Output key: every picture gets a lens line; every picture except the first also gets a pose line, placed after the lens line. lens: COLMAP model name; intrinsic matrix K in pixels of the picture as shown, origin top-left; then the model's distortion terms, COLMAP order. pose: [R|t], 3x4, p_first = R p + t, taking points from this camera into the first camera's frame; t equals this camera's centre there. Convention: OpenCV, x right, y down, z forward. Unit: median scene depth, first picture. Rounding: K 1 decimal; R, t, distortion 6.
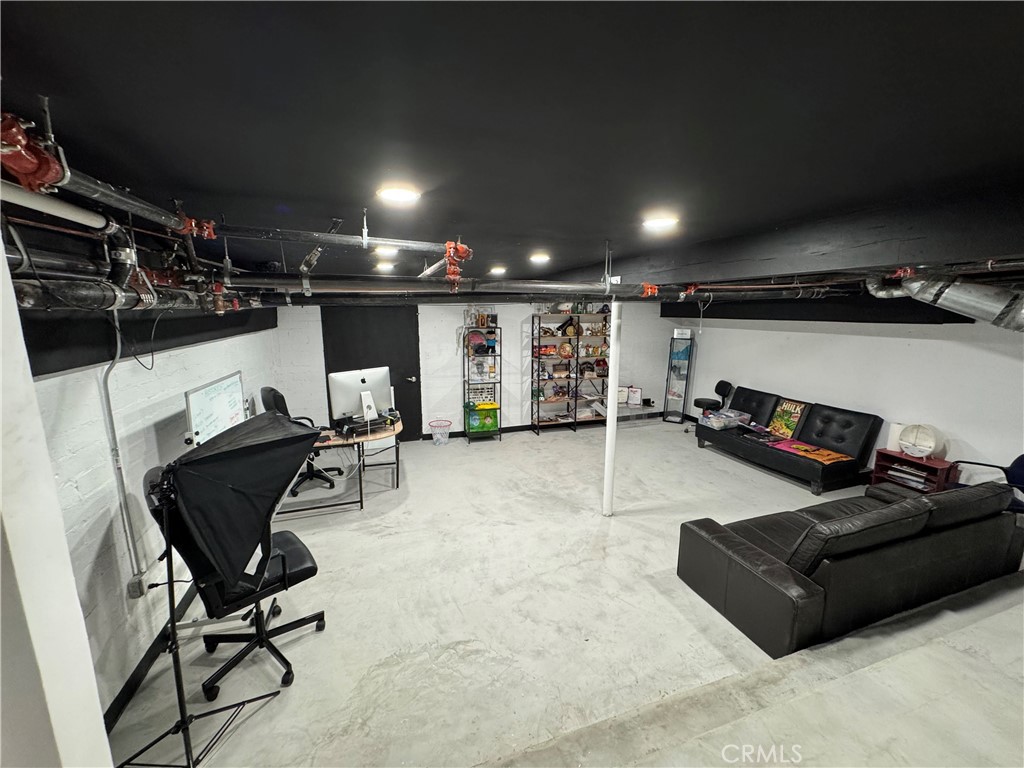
lens RADIAL K [[407.0, 0, 509.4], [0, 407.0, 386.1], [0, 0, 1]] dist [-0.003427, 0.000333]
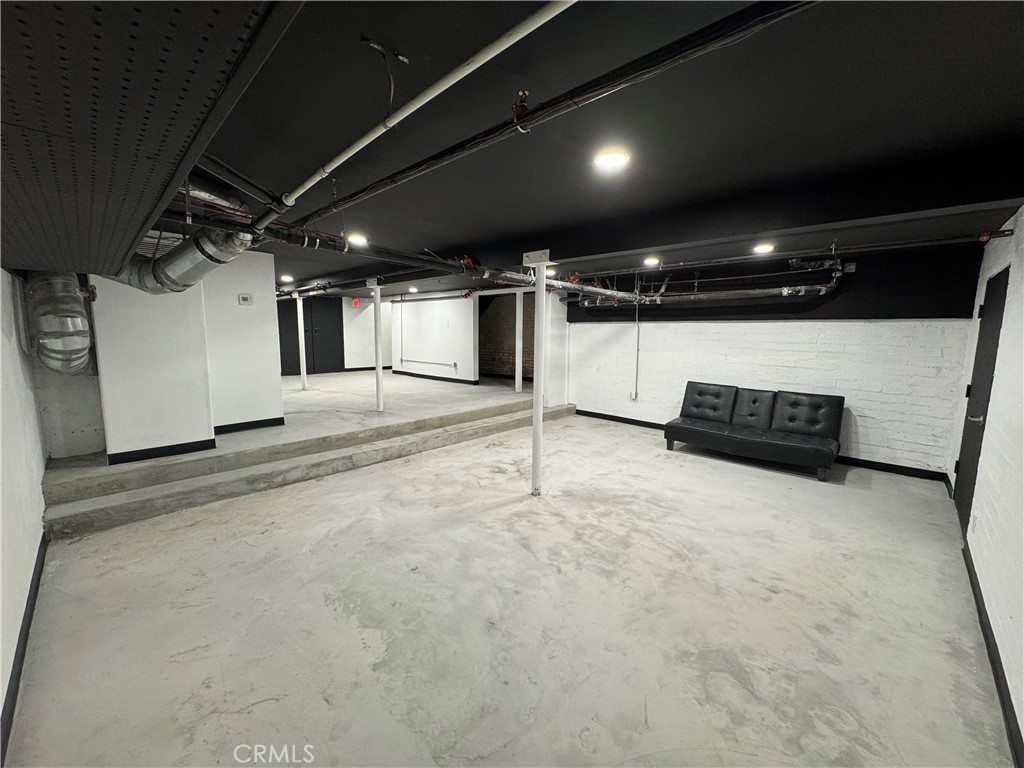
lens RADIAL K [[407.0, 0, 511.9], [0, 407.0, 382.9], [0, 0, 1]] dist [-0.003427, 0.000333]
pose [[-0.884763, 0.050273, -0.463322, 0.800519], [-0.097390, 0.952270, 0.289304, -0.239584], [0.455752, 0.301088, -0.837637, 1.868441]]
